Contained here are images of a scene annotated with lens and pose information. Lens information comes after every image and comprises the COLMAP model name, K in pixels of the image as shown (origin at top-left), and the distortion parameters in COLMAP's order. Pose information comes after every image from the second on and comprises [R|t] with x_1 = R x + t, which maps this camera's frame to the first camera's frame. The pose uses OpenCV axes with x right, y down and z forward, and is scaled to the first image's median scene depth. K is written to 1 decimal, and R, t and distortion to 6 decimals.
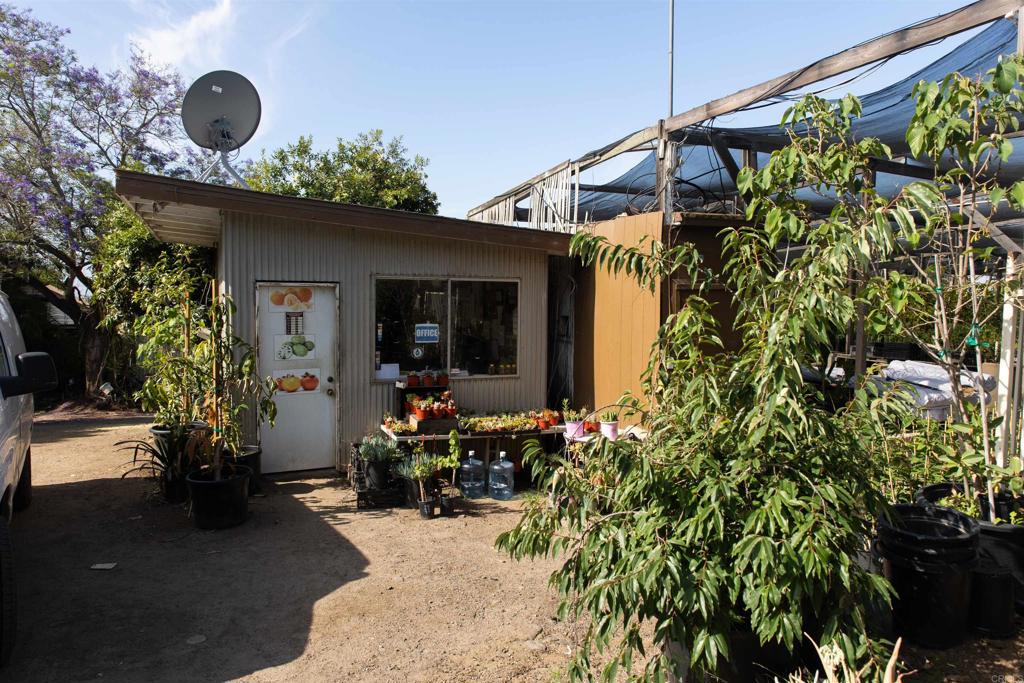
lens RADIAL K [[680.9, 0, 514.4], [0, 680.9, 339.2], [0, 0, 1]] dist [-0.001105, -0.003622]
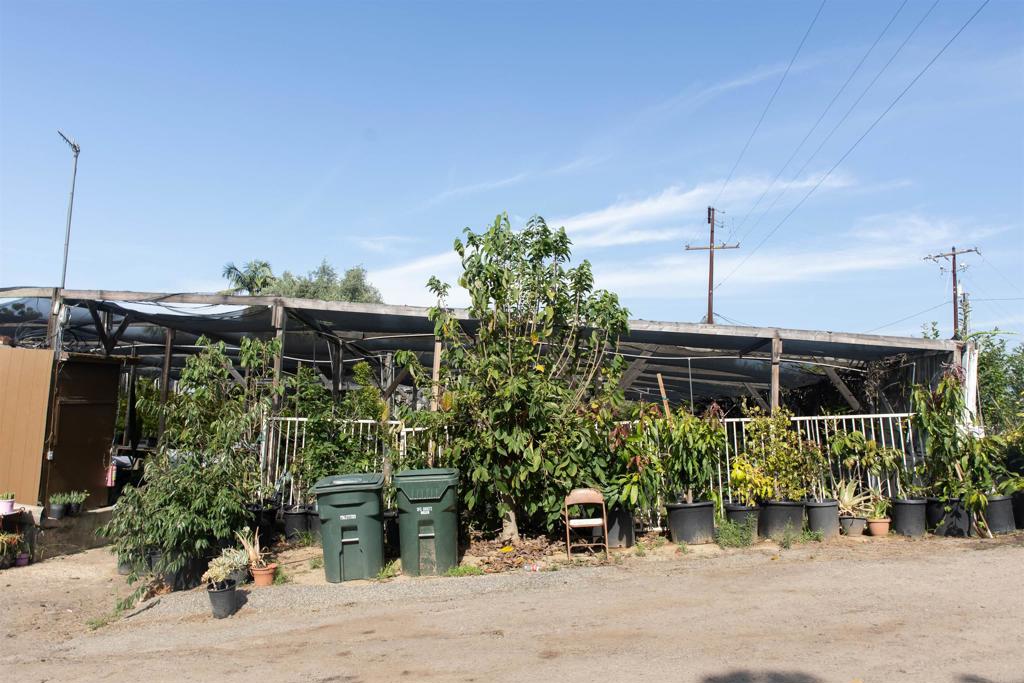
lens RADIAL K [[702.0, 0, 522.6], [0, 702.0, 339.2], [0, 0, 1]] dist [-0.004814, 0.001728]
pose [[0.486891, 0.098913, 0.867844, -0.598993], [0.011398, 0.992763, -0.119545, -0.021454], [-0.873388, 0.068097, 0.482240, -0.598704]]
